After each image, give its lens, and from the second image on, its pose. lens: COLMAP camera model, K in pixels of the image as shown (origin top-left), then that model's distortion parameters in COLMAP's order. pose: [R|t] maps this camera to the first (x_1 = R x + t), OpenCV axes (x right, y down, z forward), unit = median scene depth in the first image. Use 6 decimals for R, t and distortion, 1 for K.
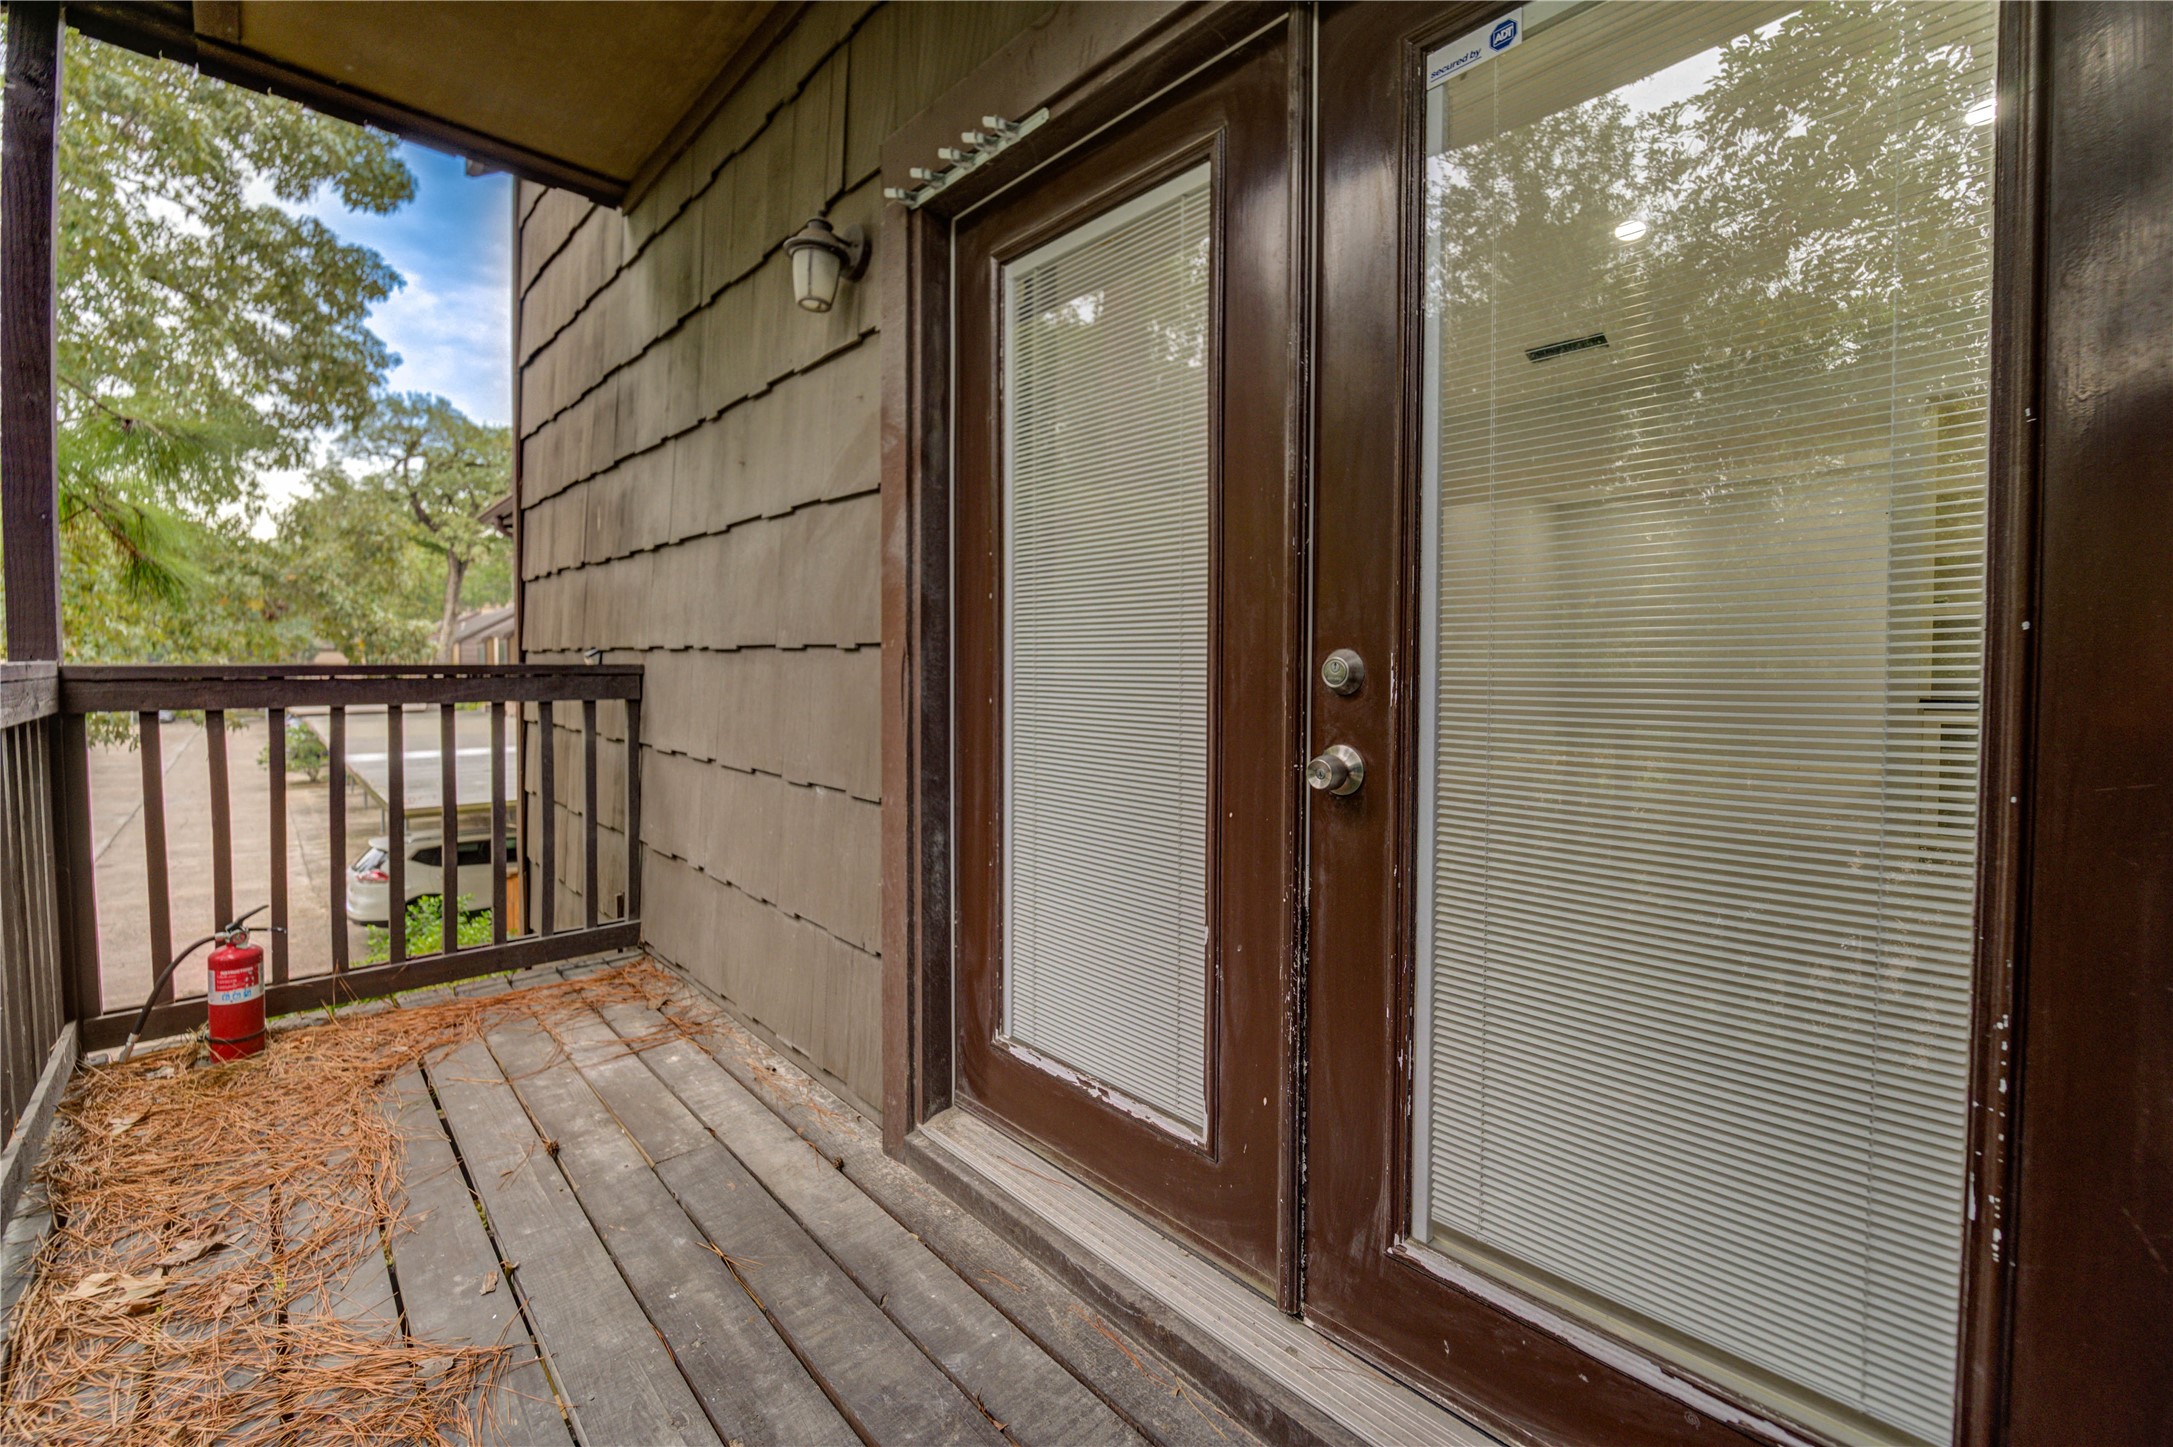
lens RADIAL K [[918.4, 0, 1073.3], [0, 918.4, 700.6], [0, 0, 1]] dist [-0.006531, -0.000313]
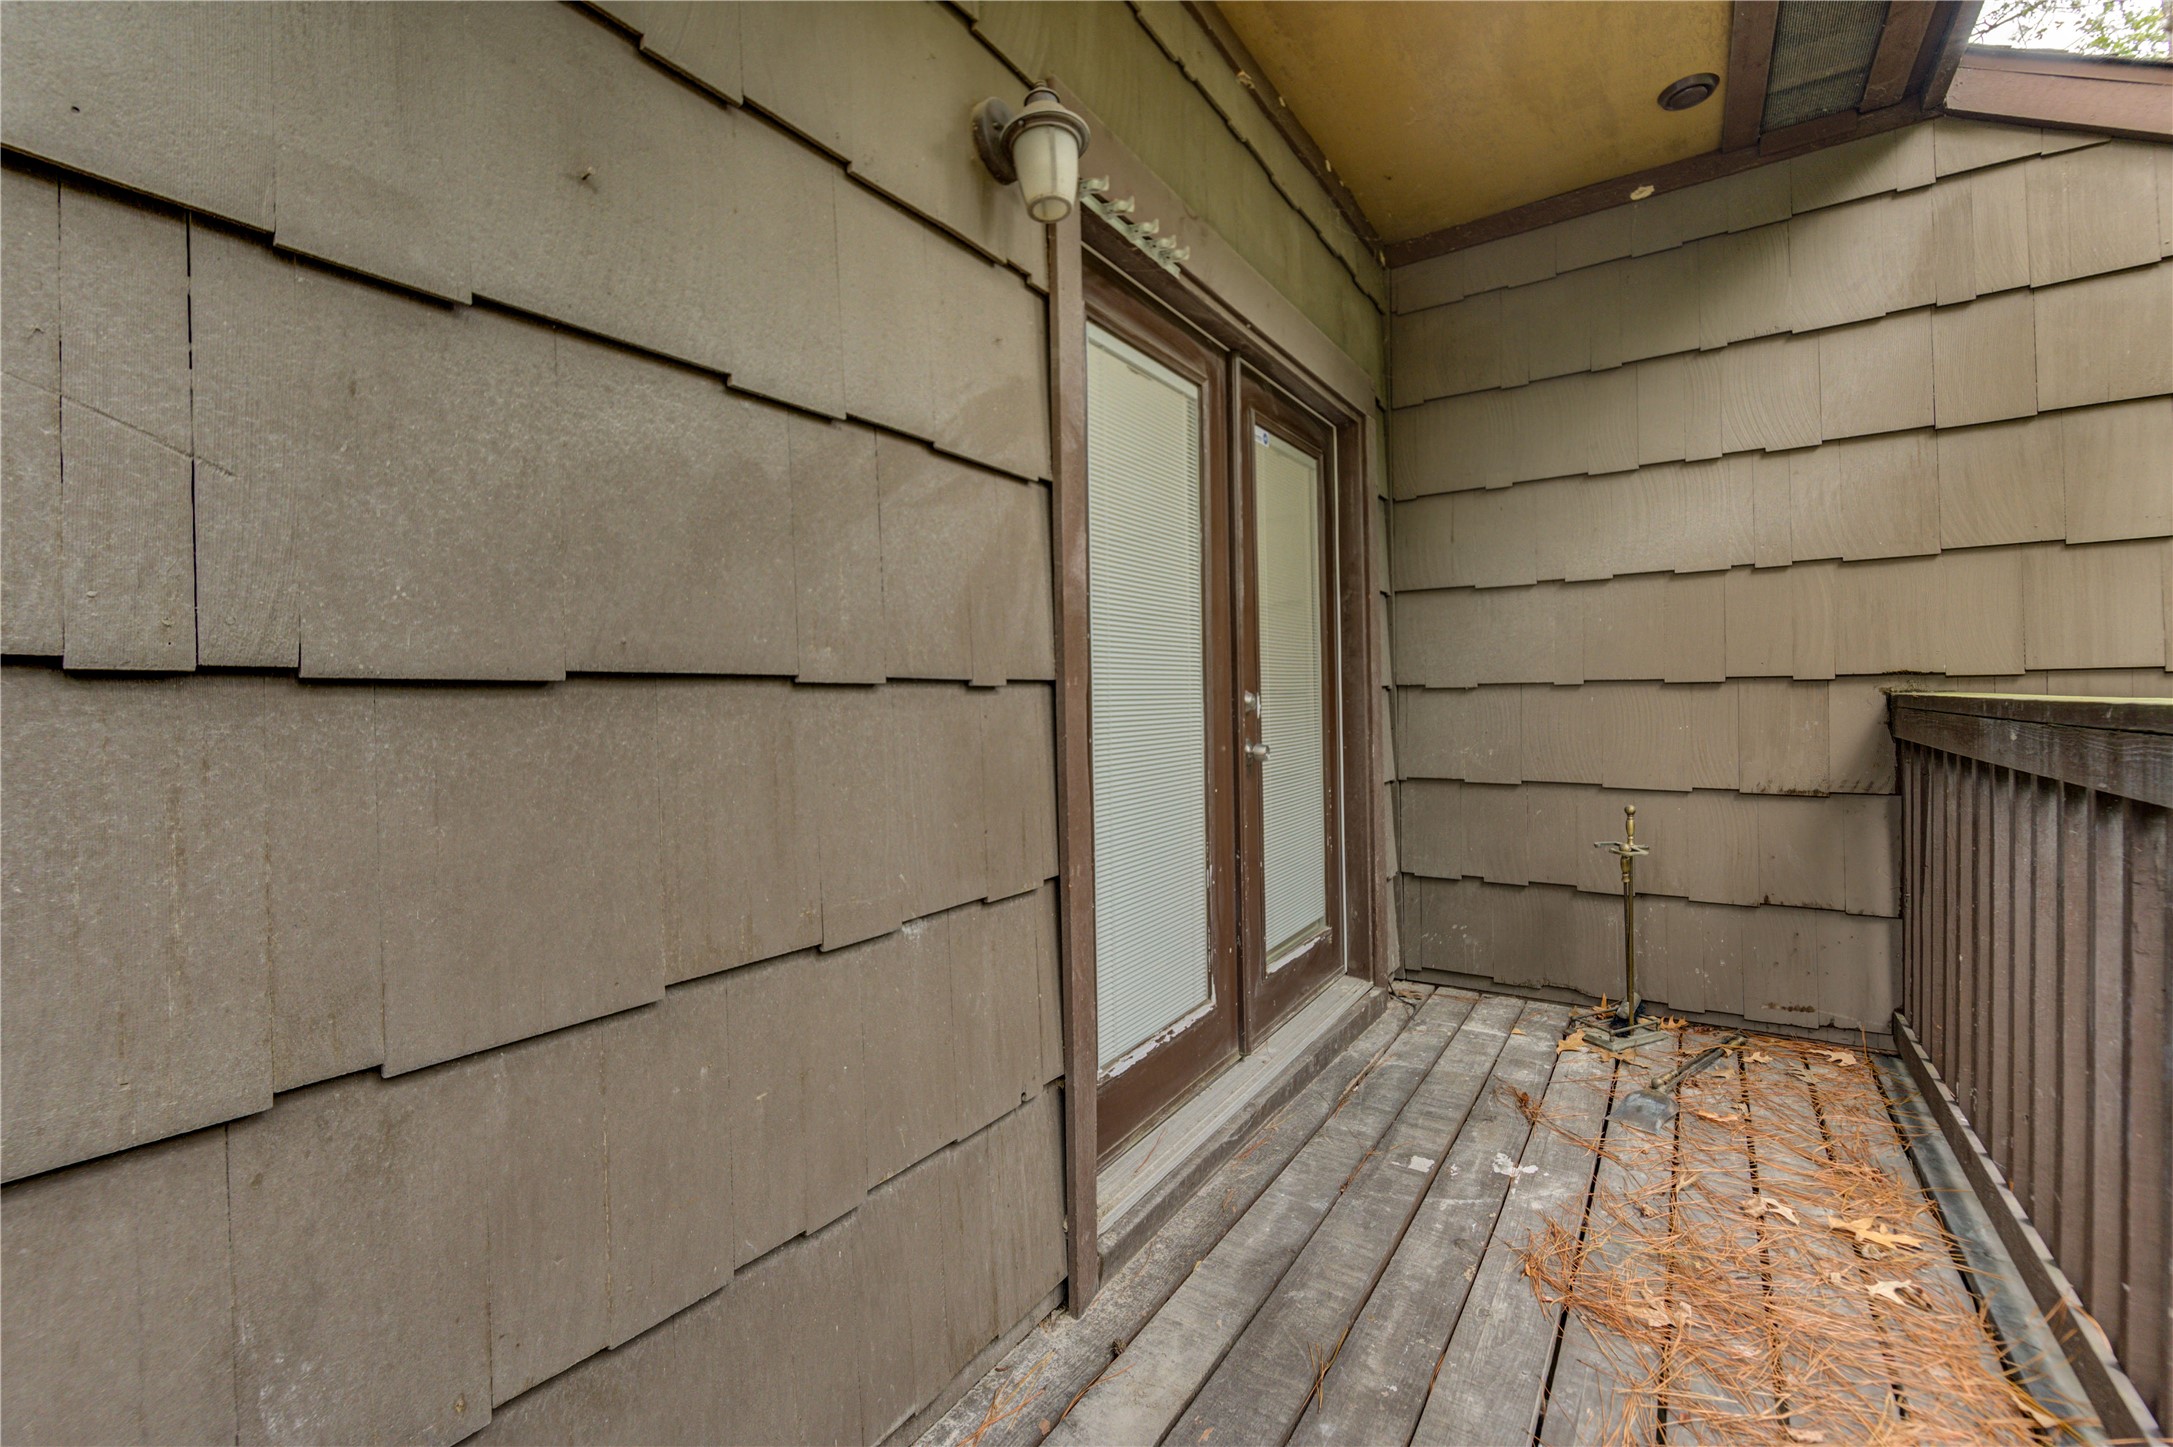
lens RADIAL K [[918.4, 0, 1073.3], [0, 918.4, 700.6], [0, 0, 1]] dist [-0.006531, -0.000313]
pose [[-0.239739, 0.002159, 0.970835, -1.236417], [0.056533, 0.998332, 0.011740, -0.062825], [-0.969190, 0.057699, -0.239461, 1.475372]]
